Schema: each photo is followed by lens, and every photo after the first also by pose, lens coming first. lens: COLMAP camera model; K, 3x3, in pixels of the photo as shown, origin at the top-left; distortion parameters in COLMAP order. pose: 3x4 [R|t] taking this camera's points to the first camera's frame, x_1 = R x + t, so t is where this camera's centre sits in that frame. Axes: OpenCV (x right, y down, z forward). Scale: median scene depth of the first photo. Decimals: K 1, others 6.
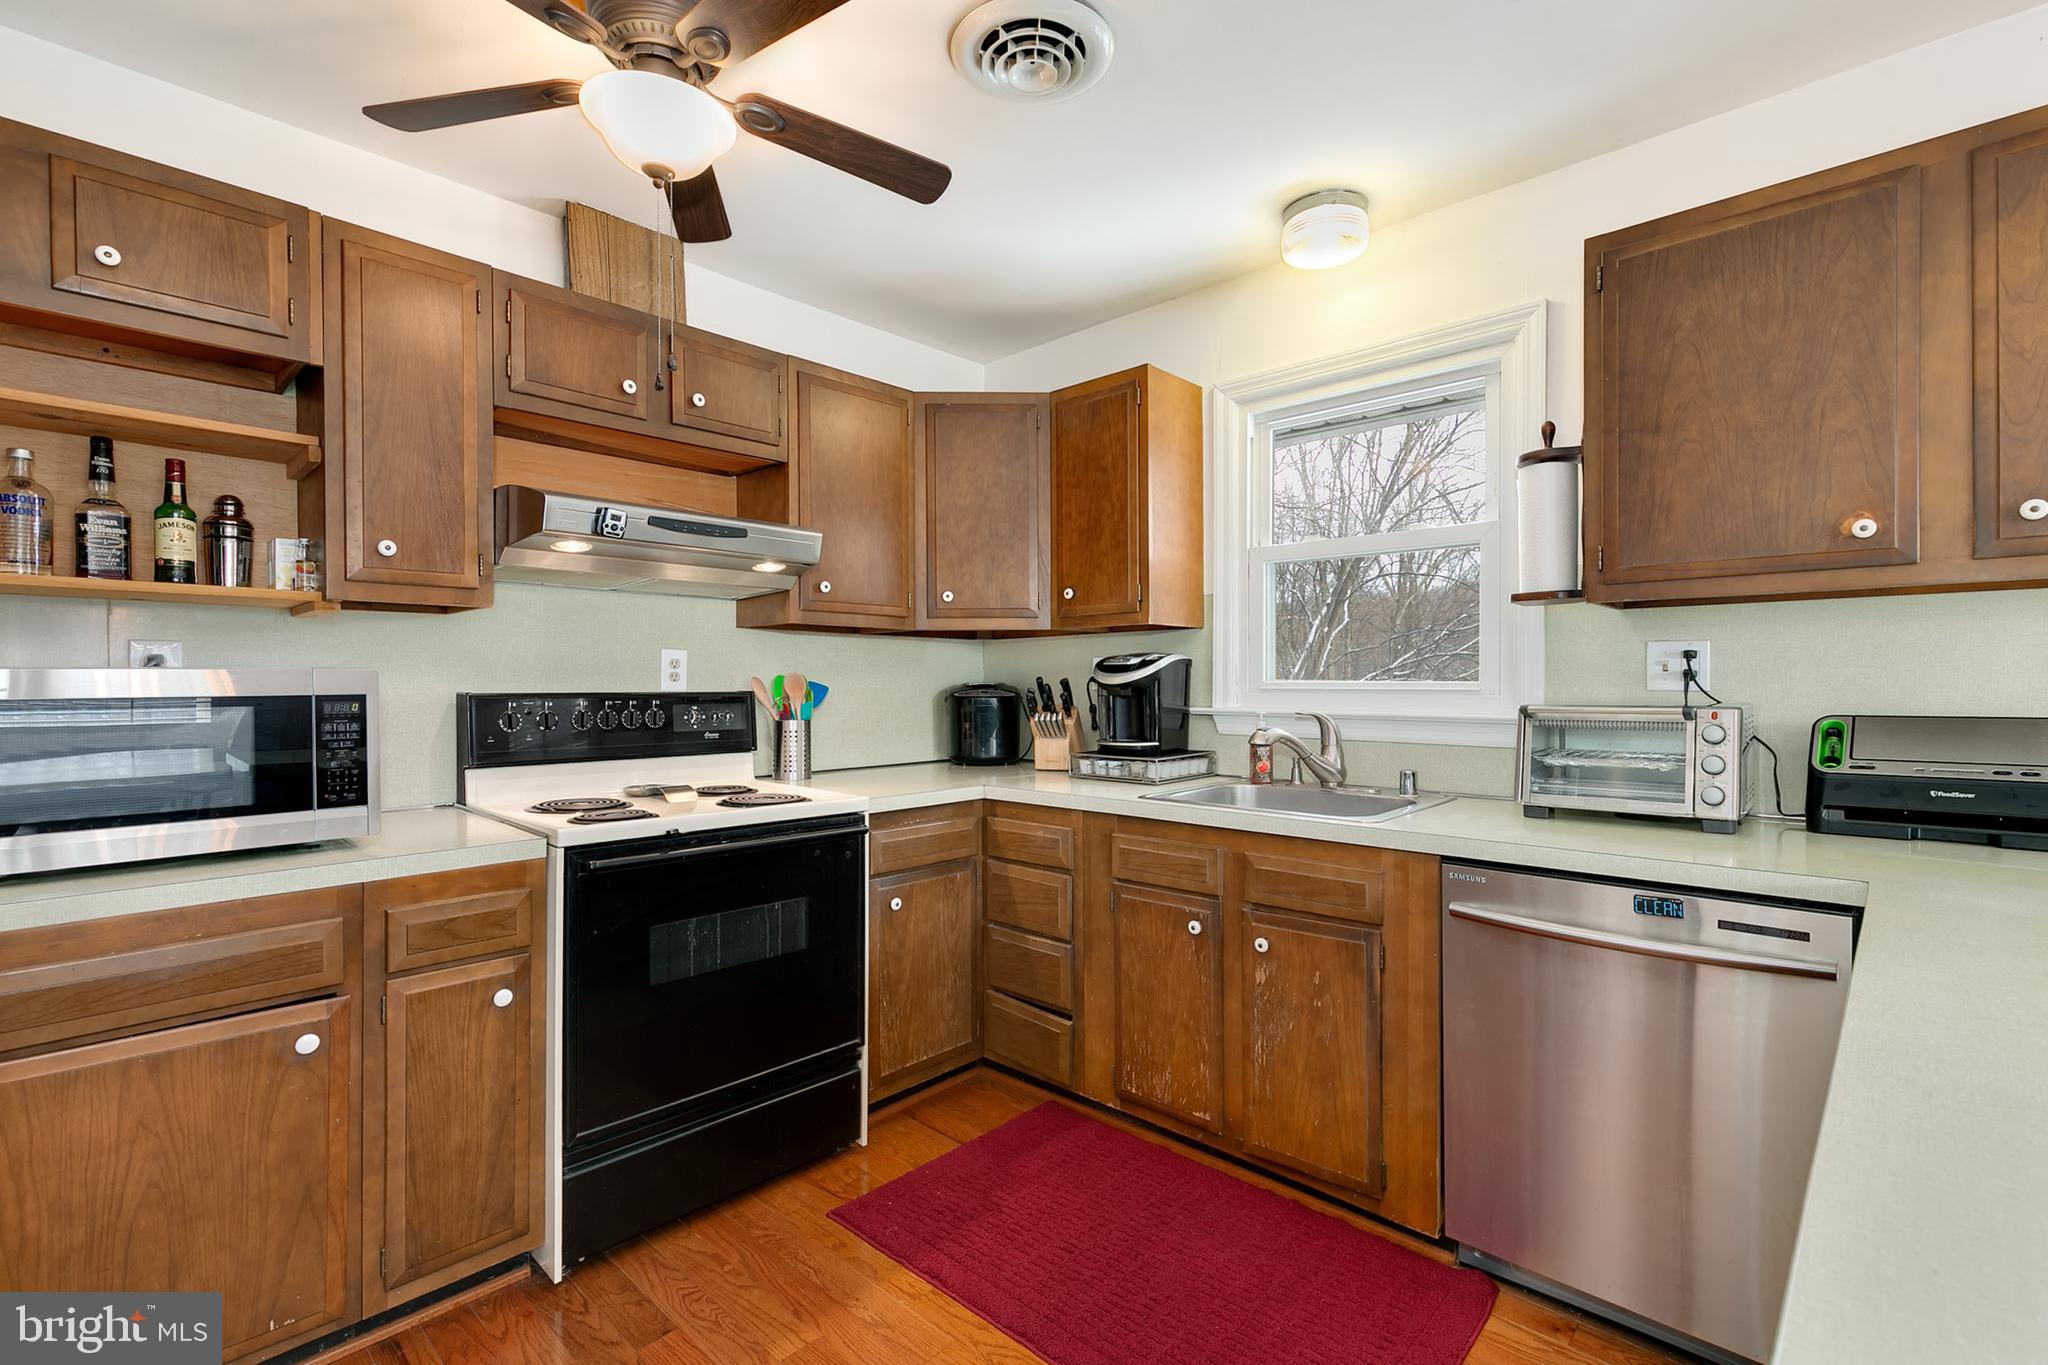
lens RADIAL K [[924.9, 0, 1027.5], [0, 924.9, 686.0], [0, 0, 1]] dist [0.006461, -0.000287]
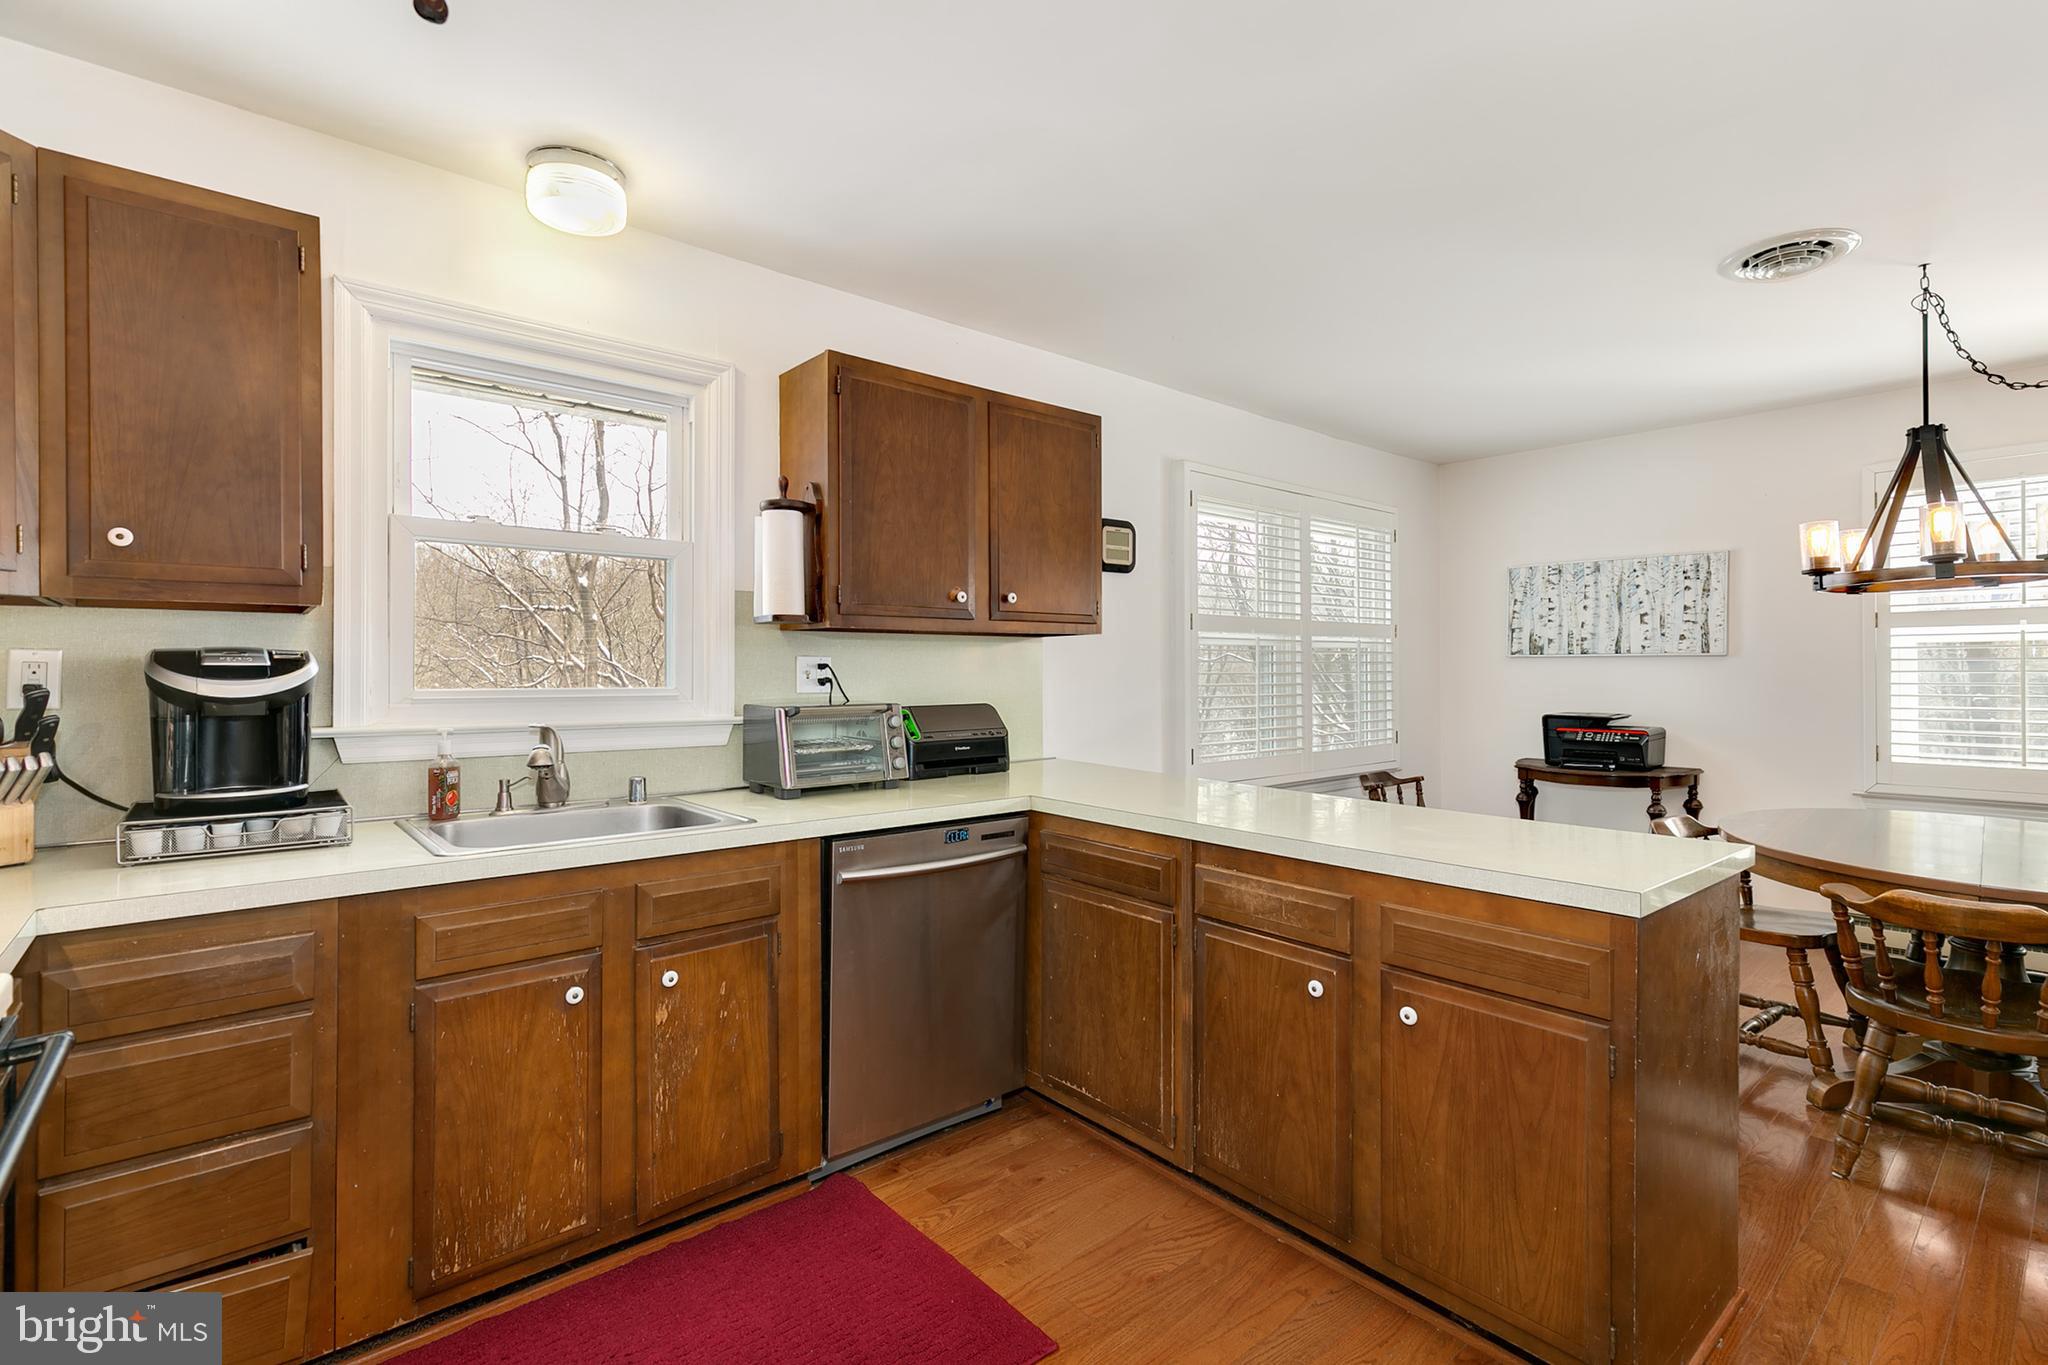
lens RADIAL K [[924.9, 0, 1016.5], [0, 924.9, 670.9], [0, 0, 1]] dist [0.006461, -0.000287]
pose [[0.118538, 0.005532, 0.992934, -0.671516], [0.006559, 0.999958, -0.006354, -0.018342], [-0.992928, 0.007265, 0.118497, 0.595598]]
